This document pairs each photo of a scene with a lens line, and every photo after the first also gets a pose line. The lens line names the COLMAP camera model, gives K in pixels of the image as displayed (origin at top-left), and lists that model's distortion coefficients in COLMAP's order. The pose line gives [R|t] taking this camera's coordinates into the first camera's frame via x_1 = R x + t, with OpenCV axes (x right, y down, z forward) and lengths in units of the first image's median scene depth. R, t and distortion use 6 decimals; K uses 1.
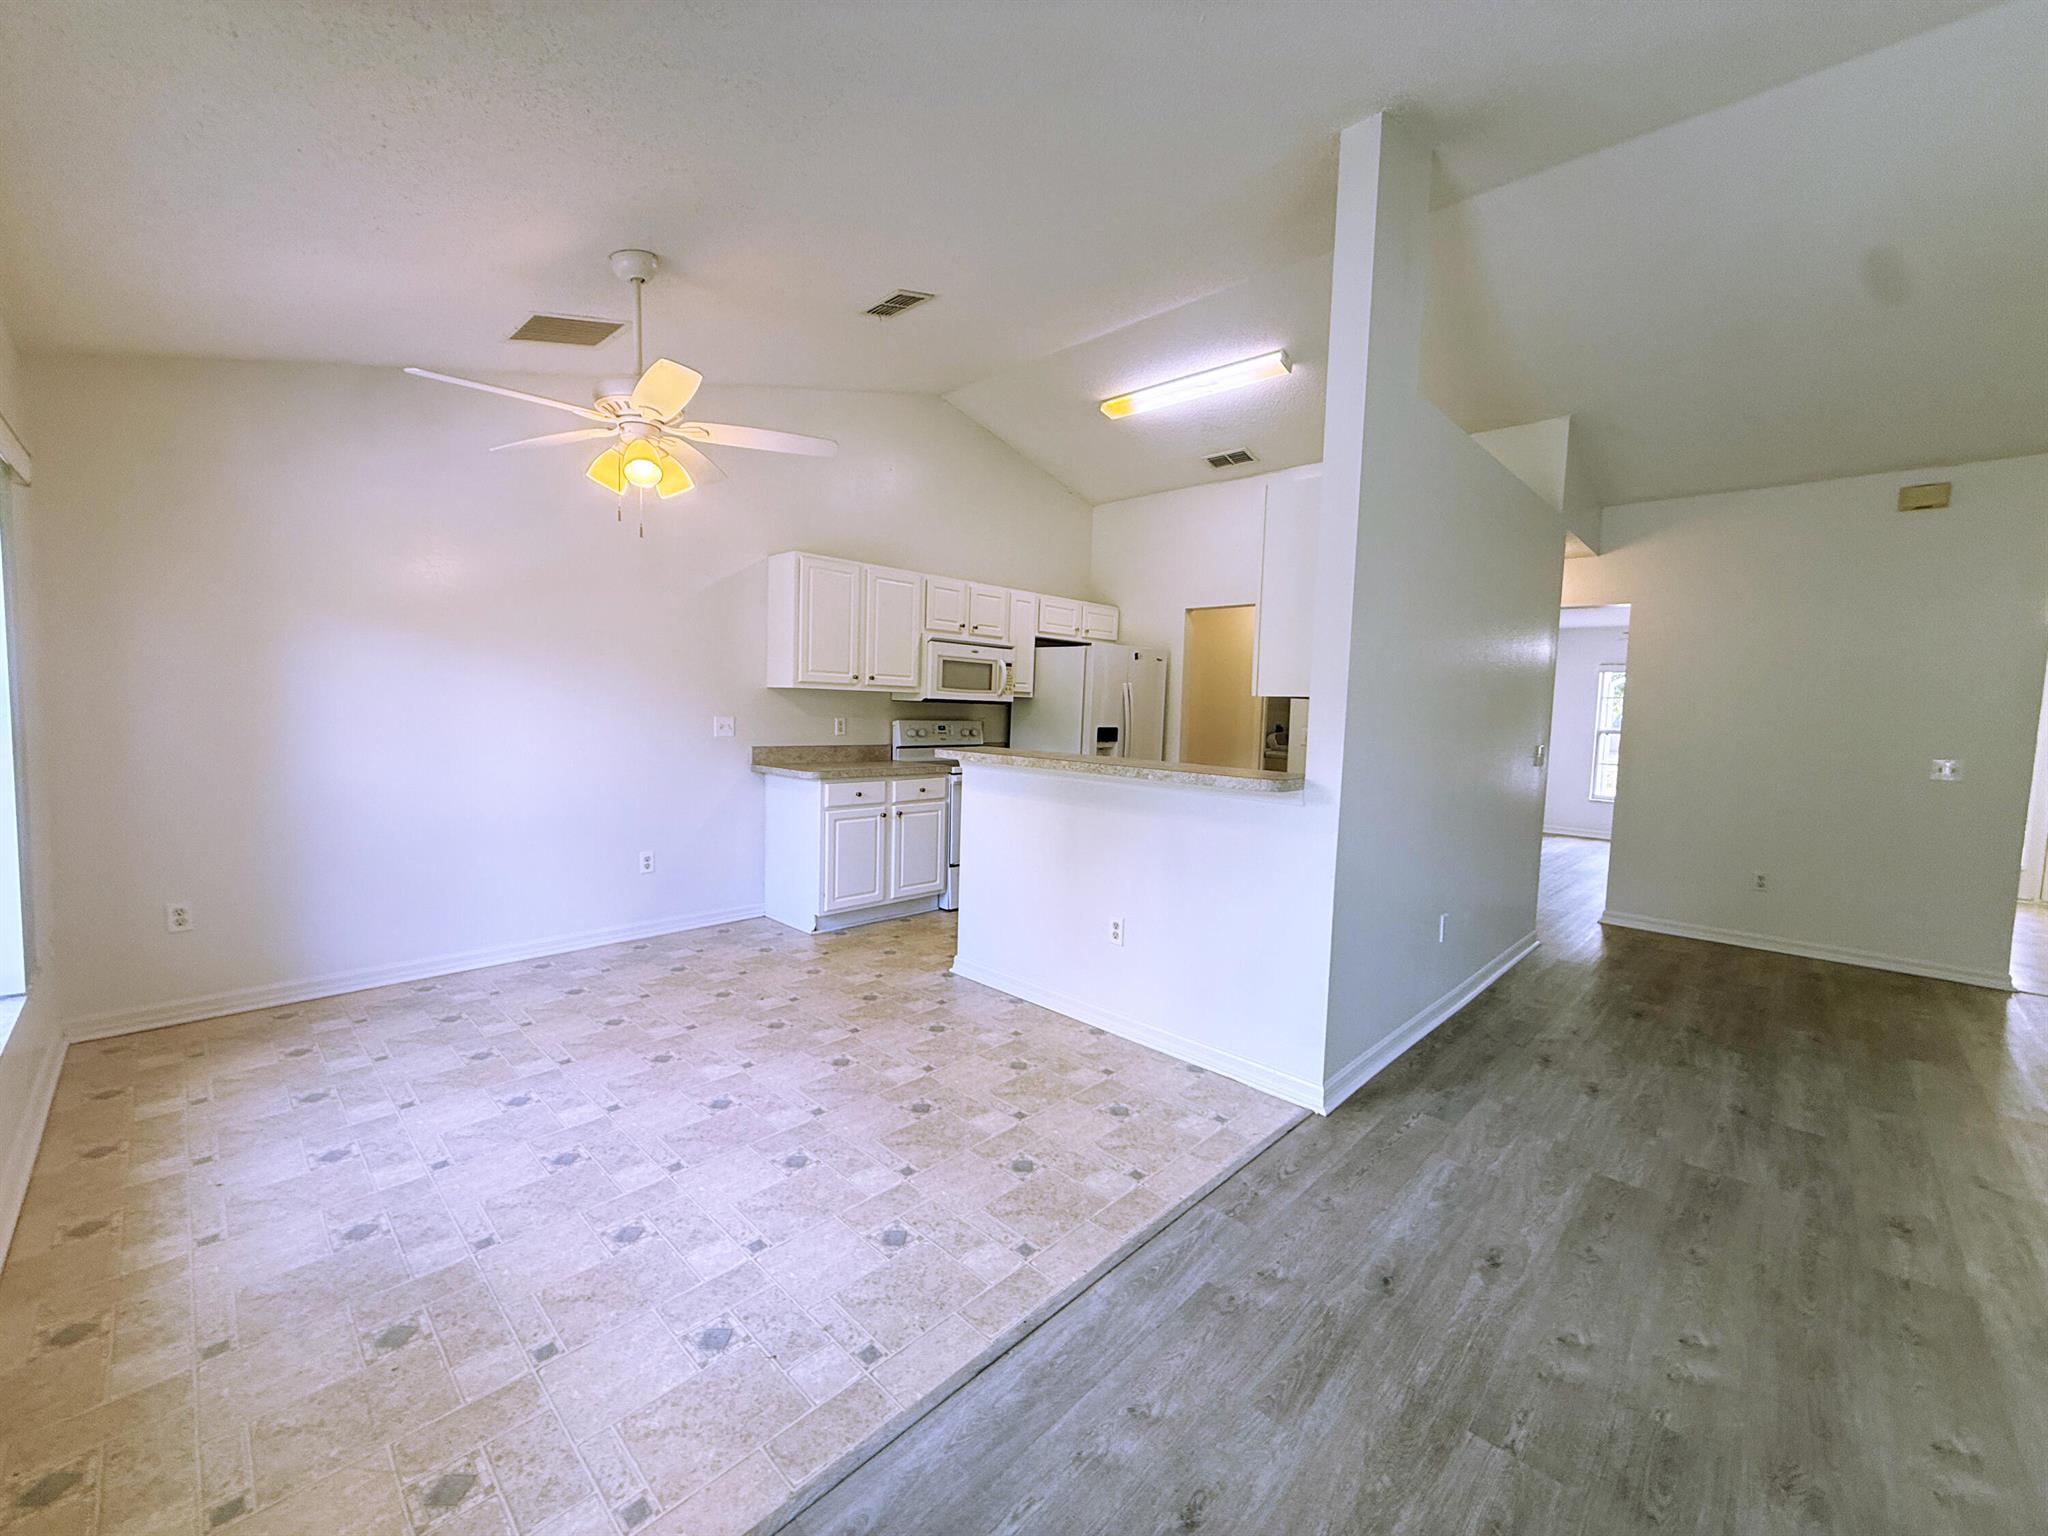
lens RADIAL K [[809.1, 0, 1011.7], [0, 809.1, 761.8], [0, 0, 1]] dist [-0.001298, 0.000069]
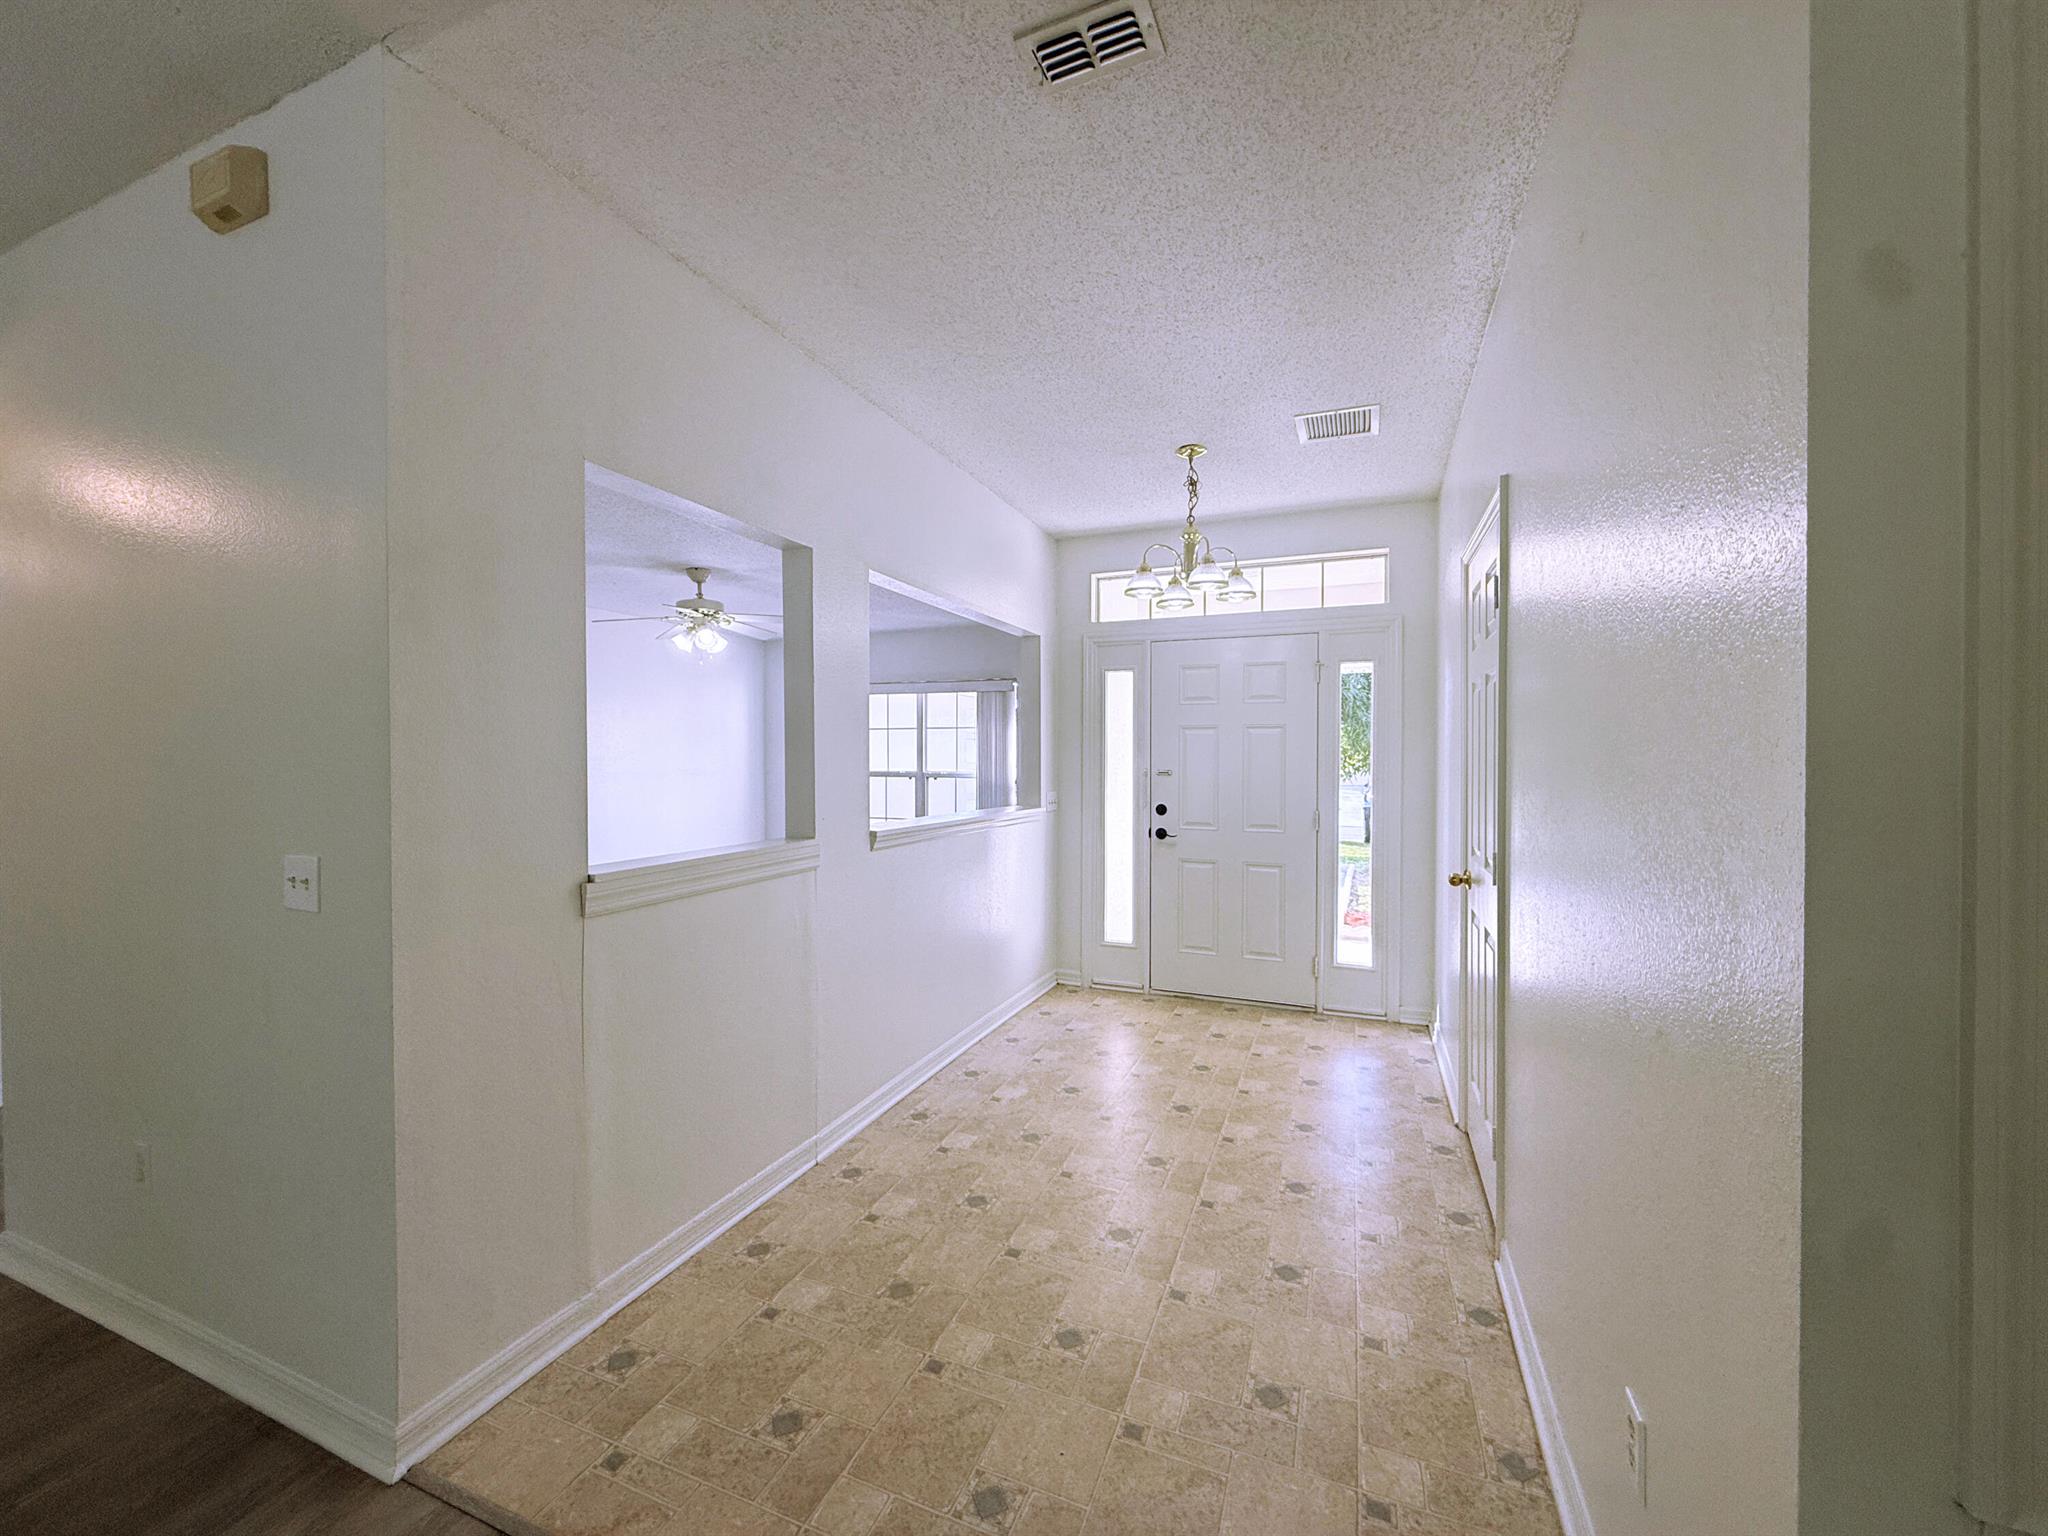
lens RADIAL K [[809.1, 0, 1030.9], [0, 809.1, 771.7], [0, 0, 1]] dist [-0.001298, 0.000069]
pose [[0.923444, -0.040075, 0.381634, 1.296790], [0.057442, 0.997762, -0.034219, -0.006031], [-0.379409, 0.053521, 0.923680, 0.494093]]
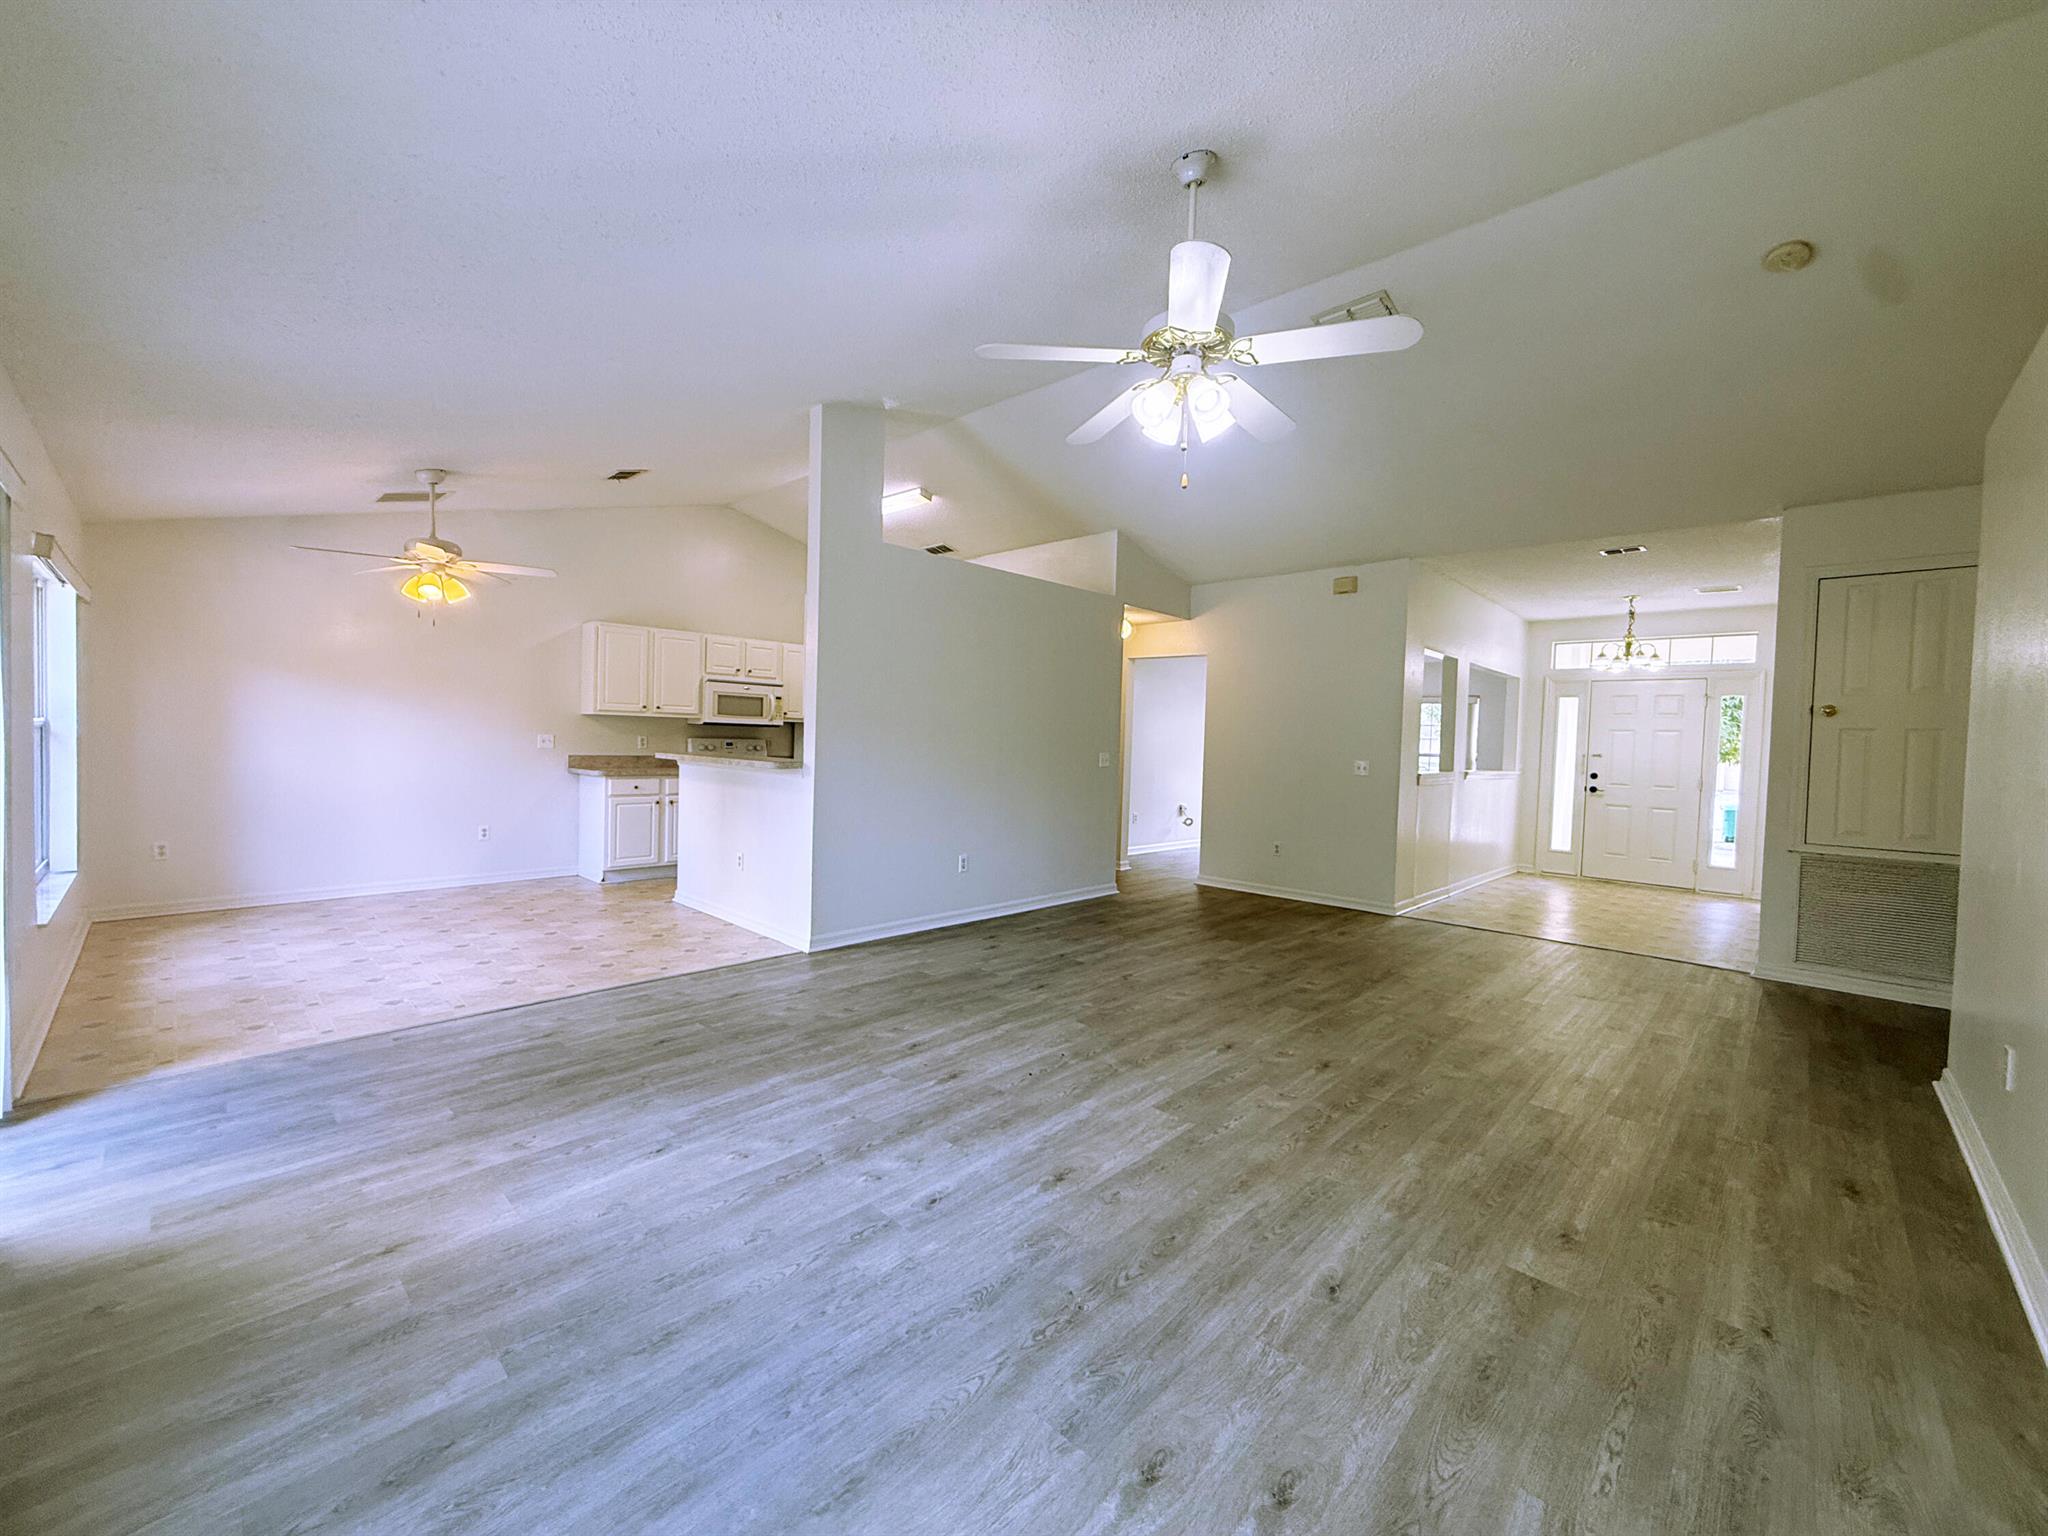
lens RADIAL K [[809.1, 0, 1020.2], [0, 809.1, 765.5], [0, 0, 1]] dist [-0.001298, 0.000069]
pose [[0.999973, -0.002456, 0.006918, 0.503035], [0.002695, 0.999389, -0.034834, 0.054566], [-0.006828, 0.034851, 0.999369, -0.469803]]
